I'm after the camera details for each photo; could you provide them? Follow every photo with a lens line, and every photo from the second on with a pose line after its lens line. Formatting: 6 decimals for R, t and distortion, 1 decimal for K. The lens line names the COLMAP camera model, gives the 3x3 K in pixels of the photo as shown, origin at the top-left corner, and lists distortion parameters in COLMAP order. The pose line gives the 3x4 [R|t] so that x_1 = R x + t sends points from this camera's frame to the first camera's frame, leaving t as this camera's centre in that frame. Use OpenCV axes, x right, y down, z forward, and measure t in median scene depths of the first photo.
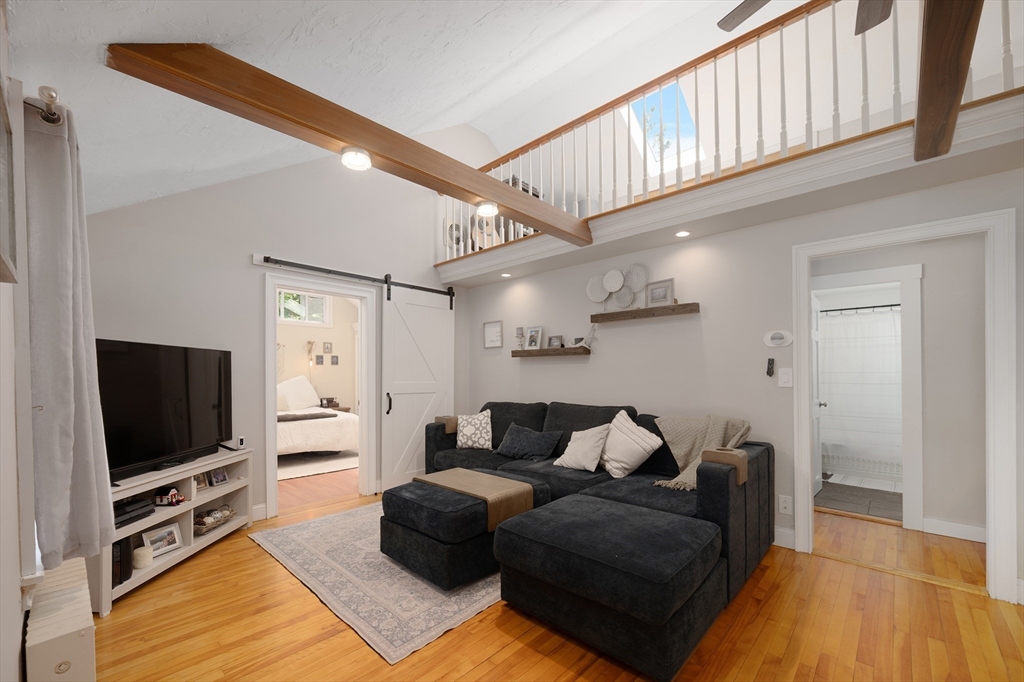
lens RADIAL K [[415.2, 0, 514.0], [0, 415.2, 374.9], [0, 0, 1]] dist [0.000098, -0.000006]
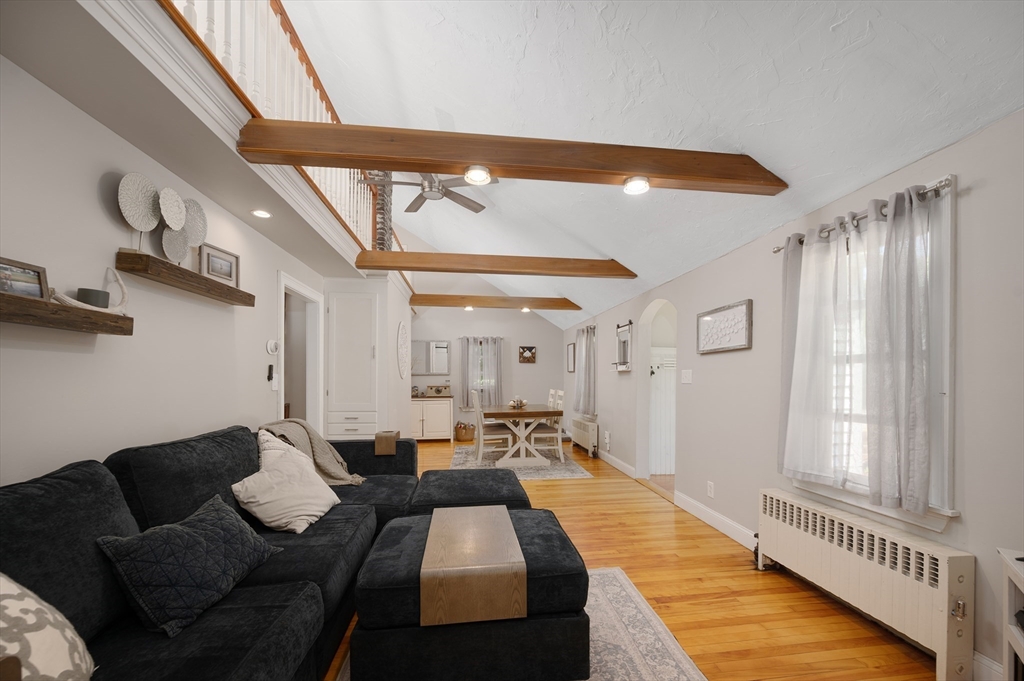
lens RADIAL K [[415.2, 0, 514.0], [0, 415.2, 374.4], [0, 0, 1]] dist [0.000098, -0.000006]
pose [[-0.762761, 0.009684, 0.646608, -0.529956], [0.005352, 0.999948, -0.008662, 0.000908], [-0.646658, -0.003146, -0.762773, 1.289098]]
